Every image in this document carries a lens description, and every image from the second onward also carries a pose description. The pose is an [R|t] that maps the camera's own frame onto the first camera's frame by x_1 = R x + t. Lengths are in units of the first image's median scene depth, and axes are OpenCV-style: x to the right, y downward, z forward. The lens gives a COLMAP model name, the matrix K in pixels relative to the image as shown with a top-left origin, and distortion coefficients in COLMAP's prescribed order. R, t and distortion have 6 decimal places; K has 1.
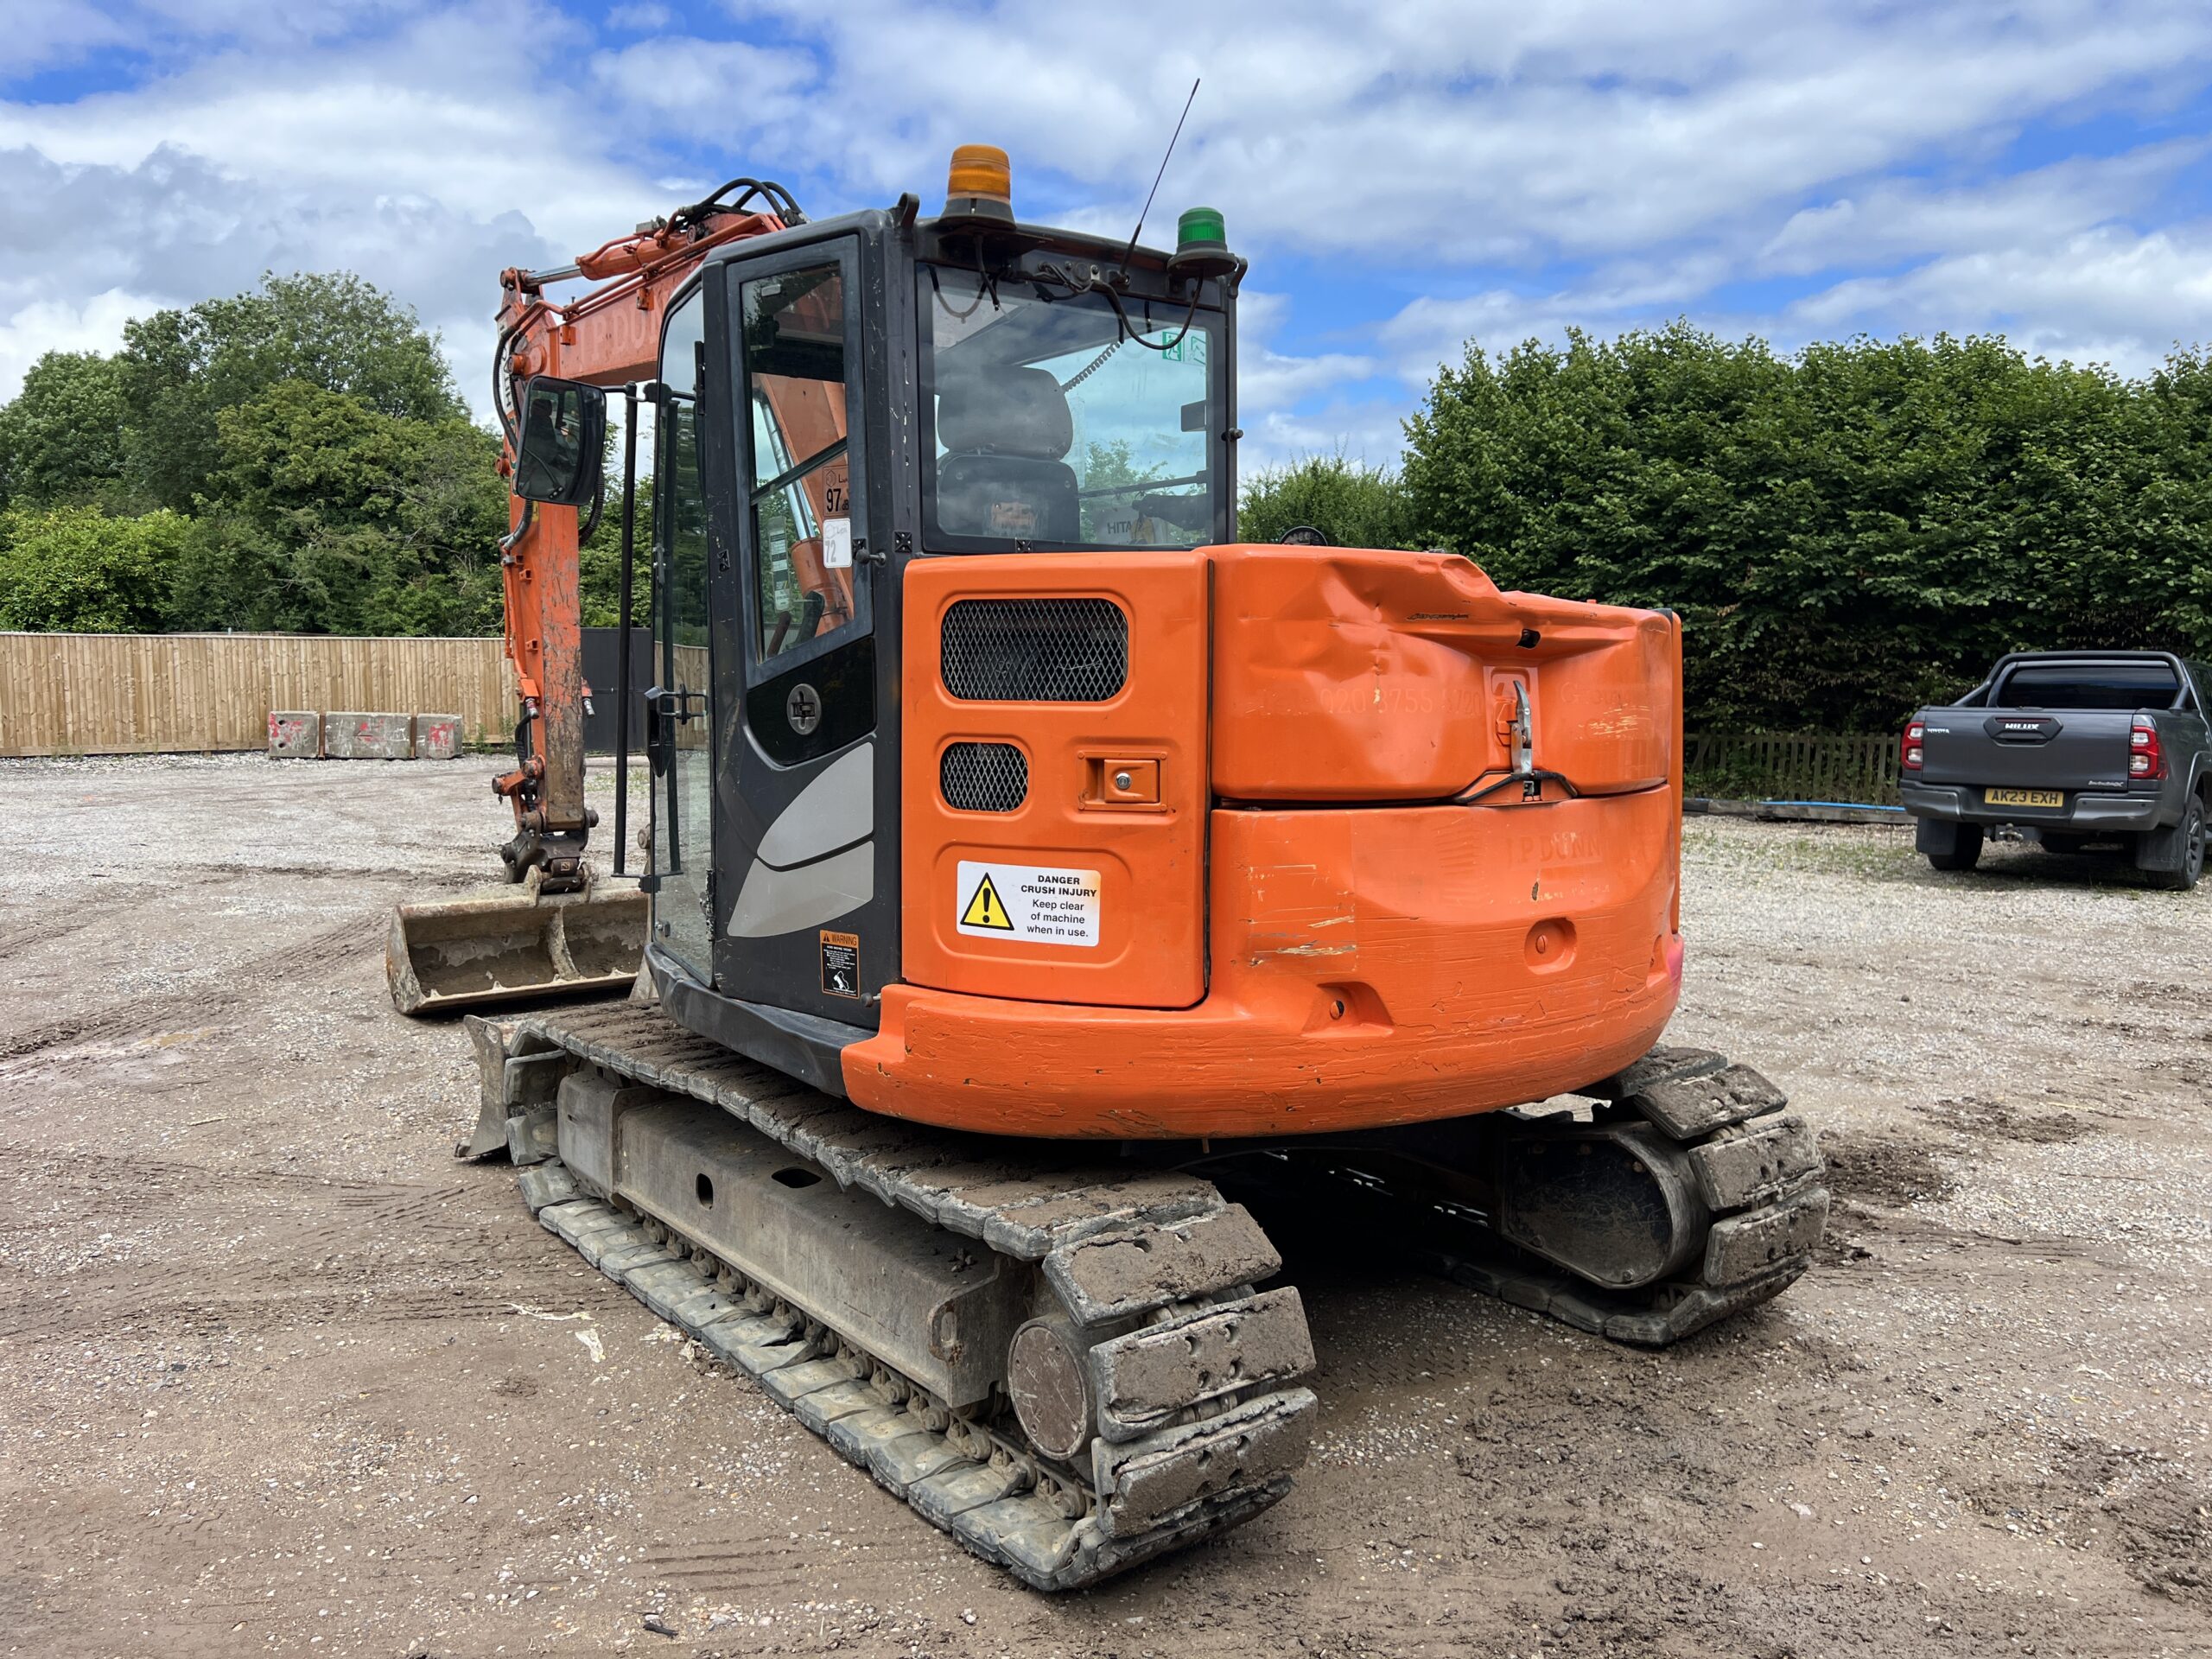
lens RADIAL K [[1658.8, 0, 1058.0], [0, 1658.8, 801.0], [0, 0, 1]] dist [0.055550, -0.067357]
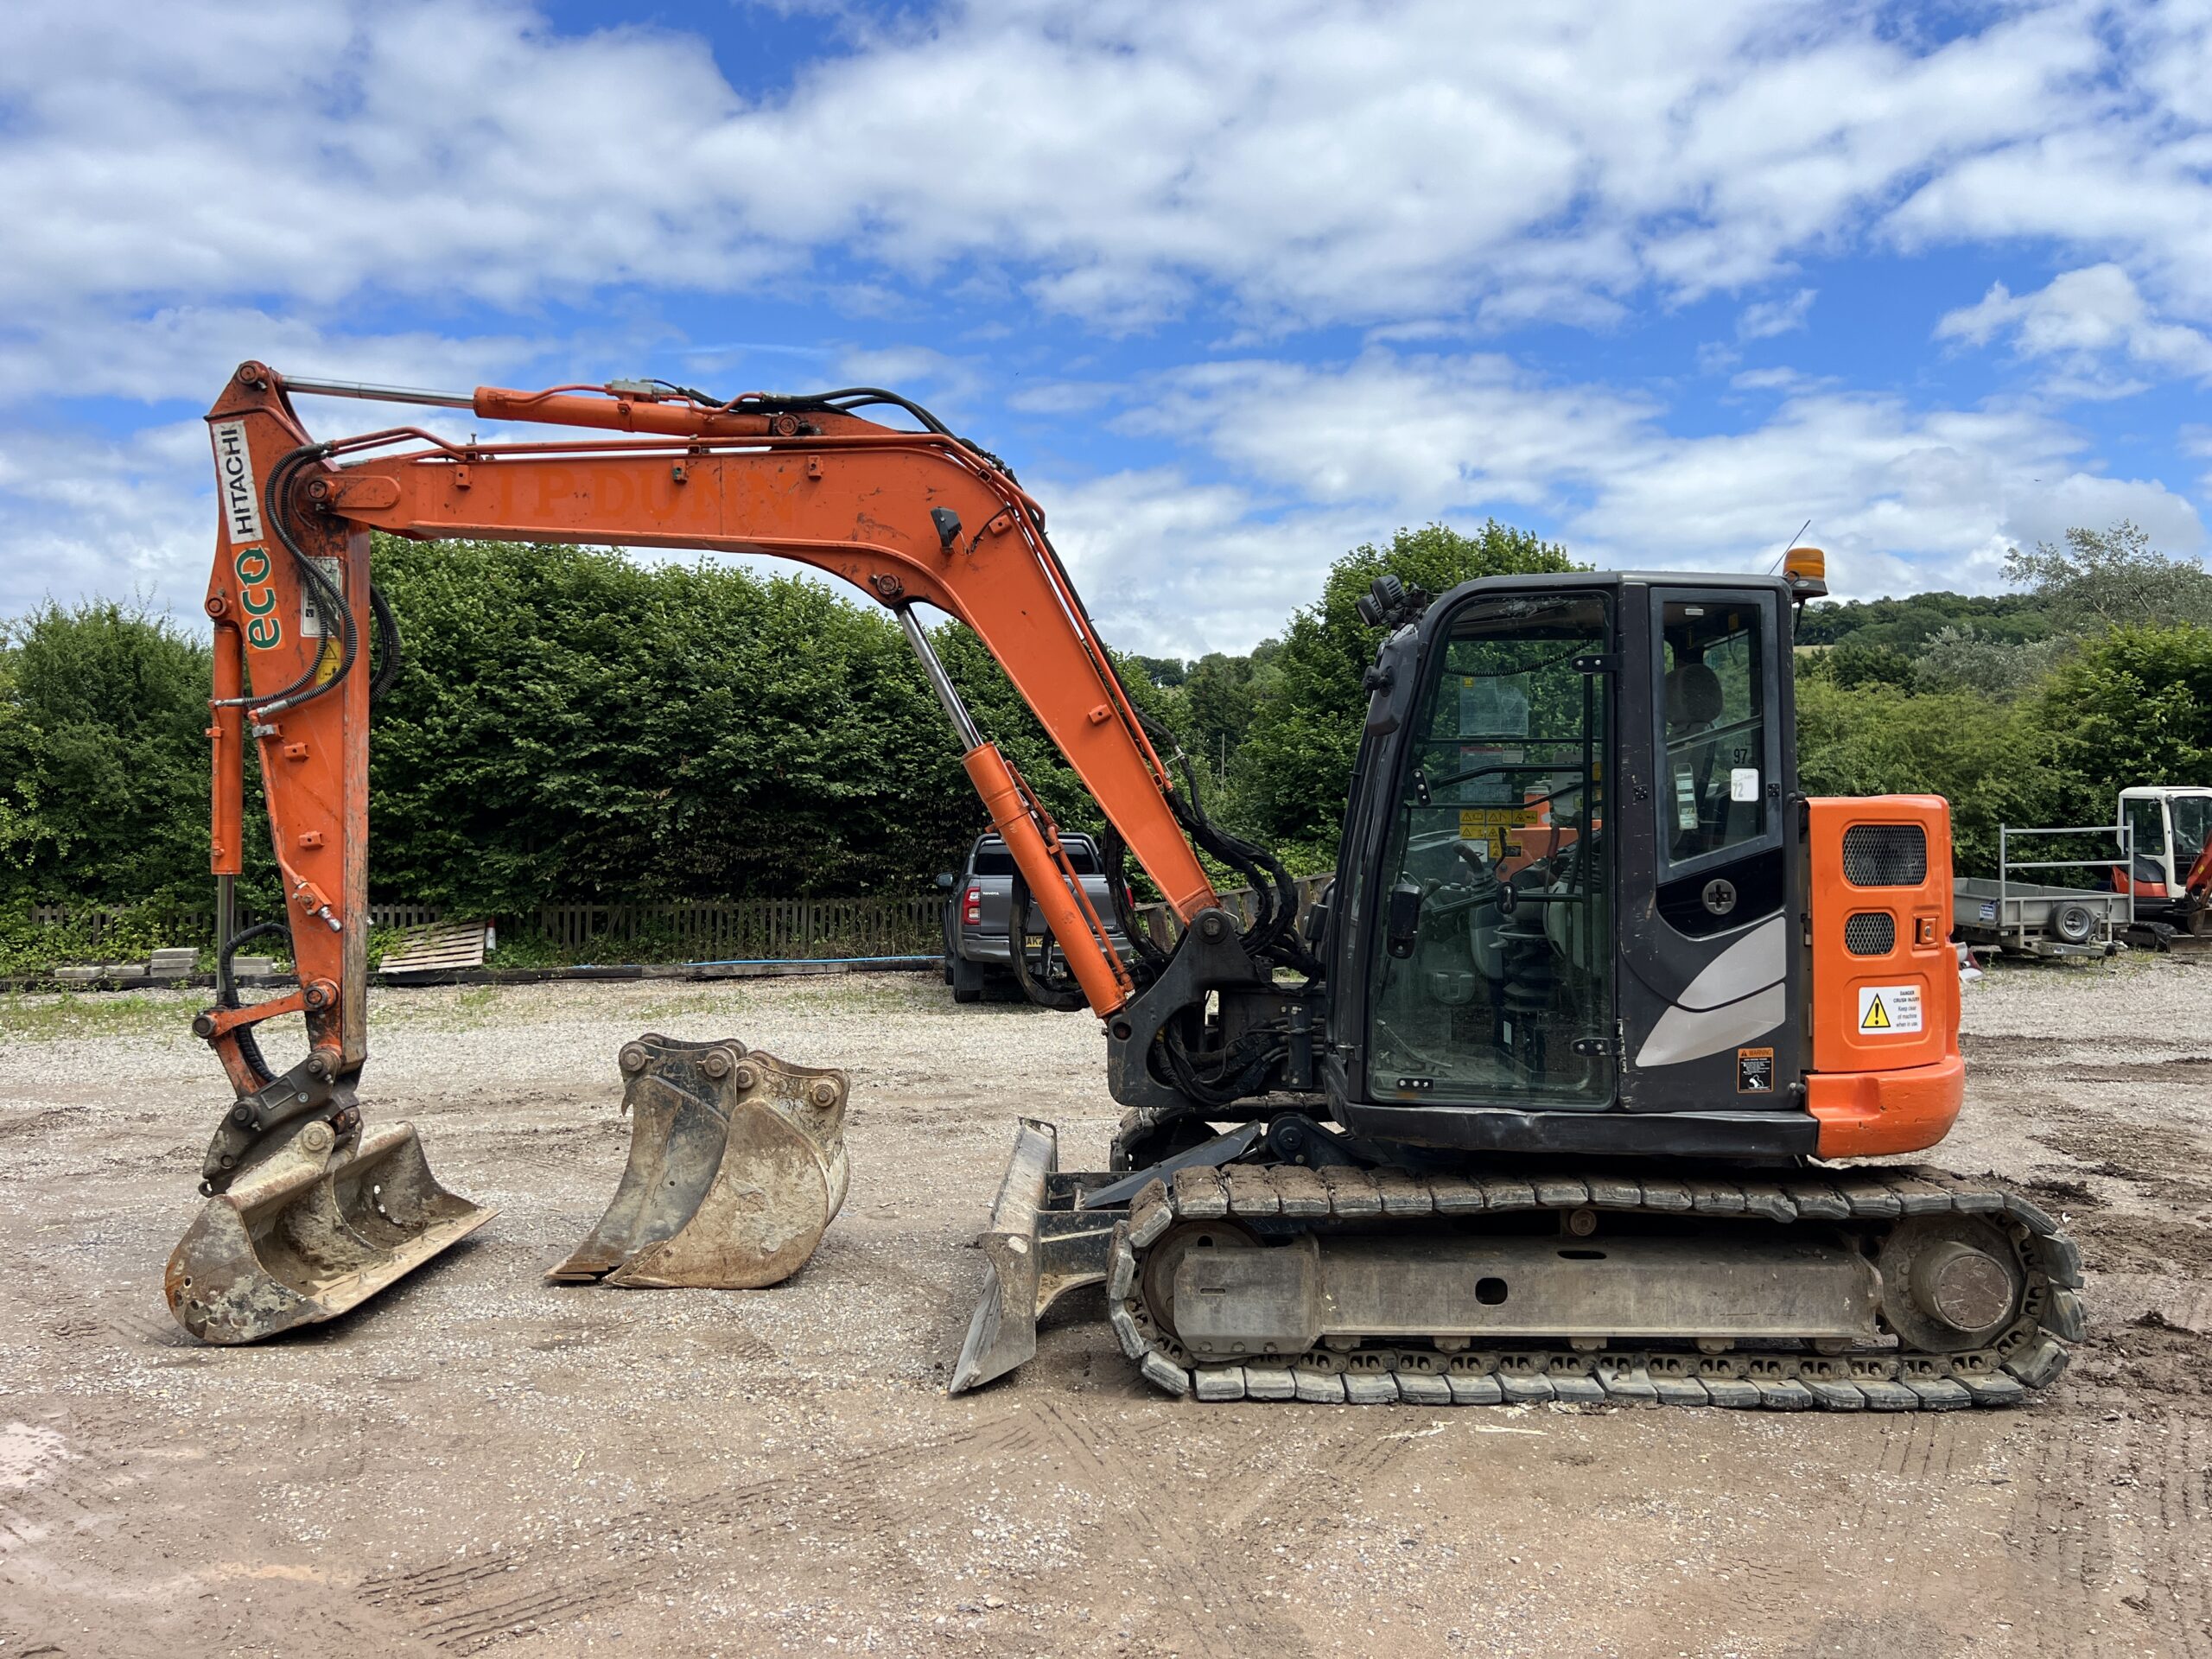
lens RADIAL K [[1658.8, 0, 1086.4], [0, 1658.8, 851.6], [0, 0, 1]] dist [0.055550, -0.067357]
pose [[0.614897, -0.010413, 0.788538, -0.365829], [0.066579, 0.997028, -0.038752, -0.016816], [-0.785792, 0.076329, 0.613763, 0.120661]]
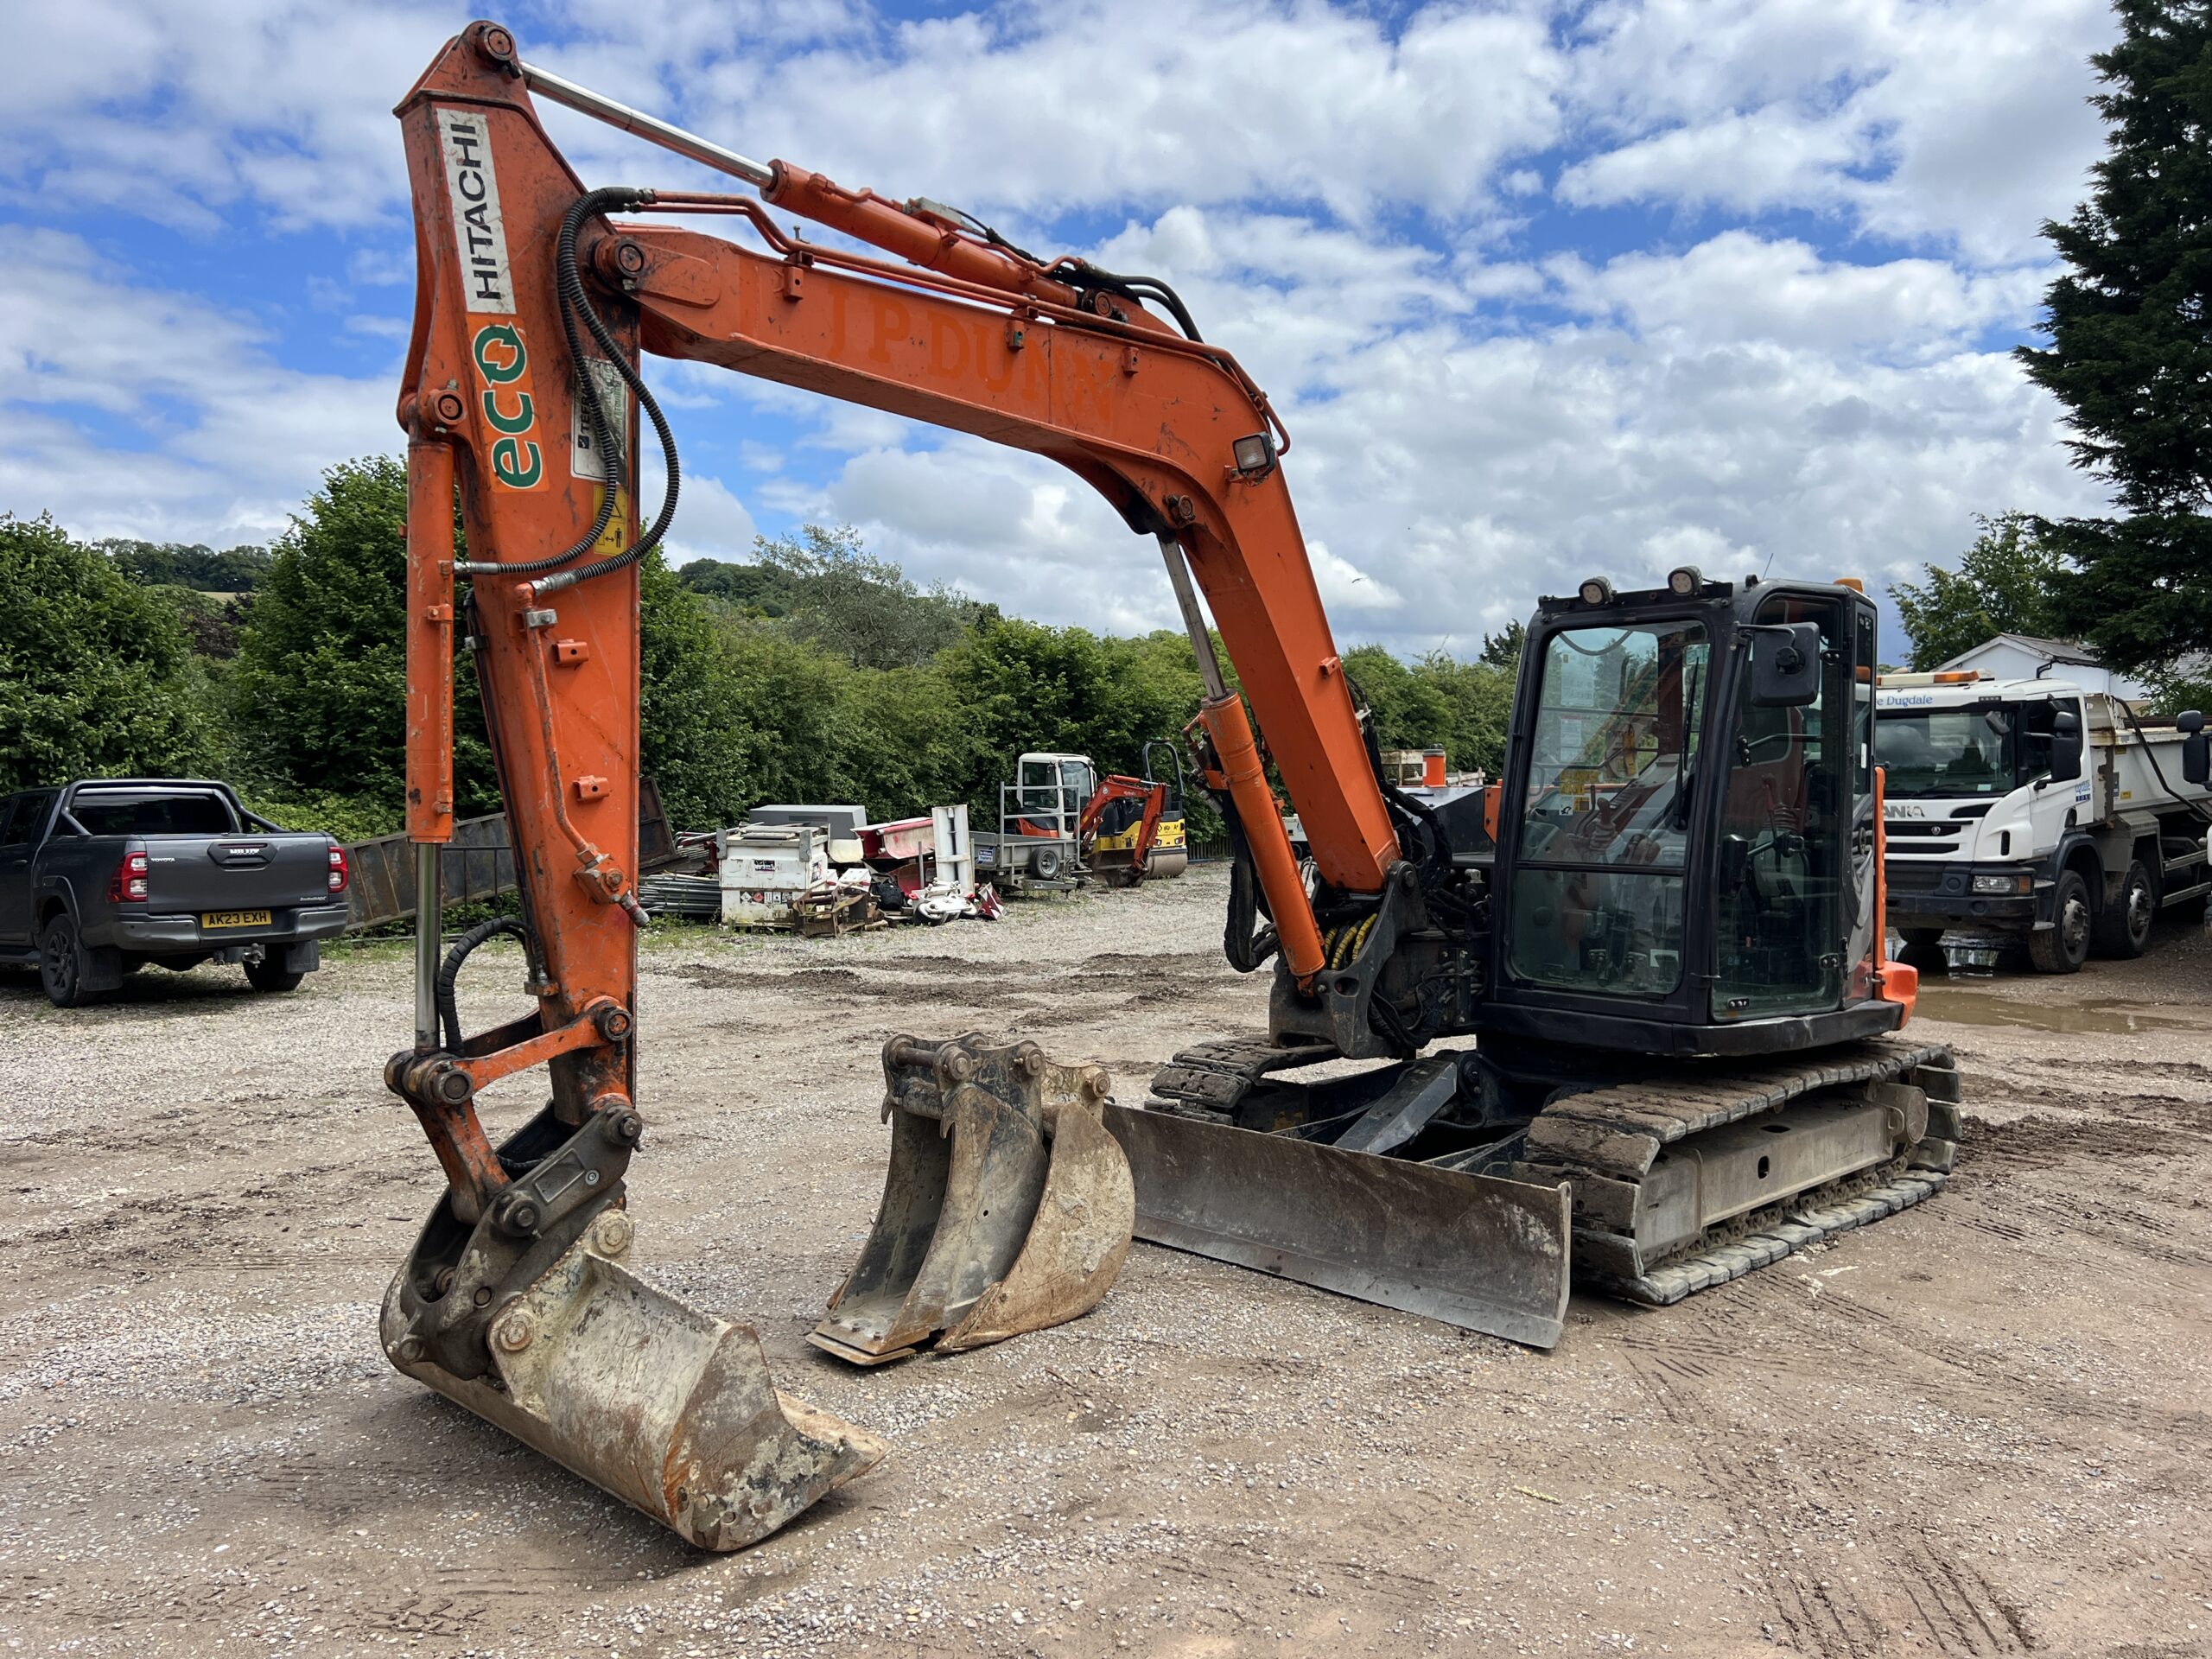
lens RADIAL K [[1658.8, 0, 1079.6], [0, 1658.8, 845.0], [0, 0, 1]] dist [0.055550, -0.067357]
pose [[-0.113710, -0.034510, 0.992914, -0.435858], [0.073897, 0.996335, 0.043091, -0.044356], [-0.990762, 0.078273, -0.110744, 0.468059]]
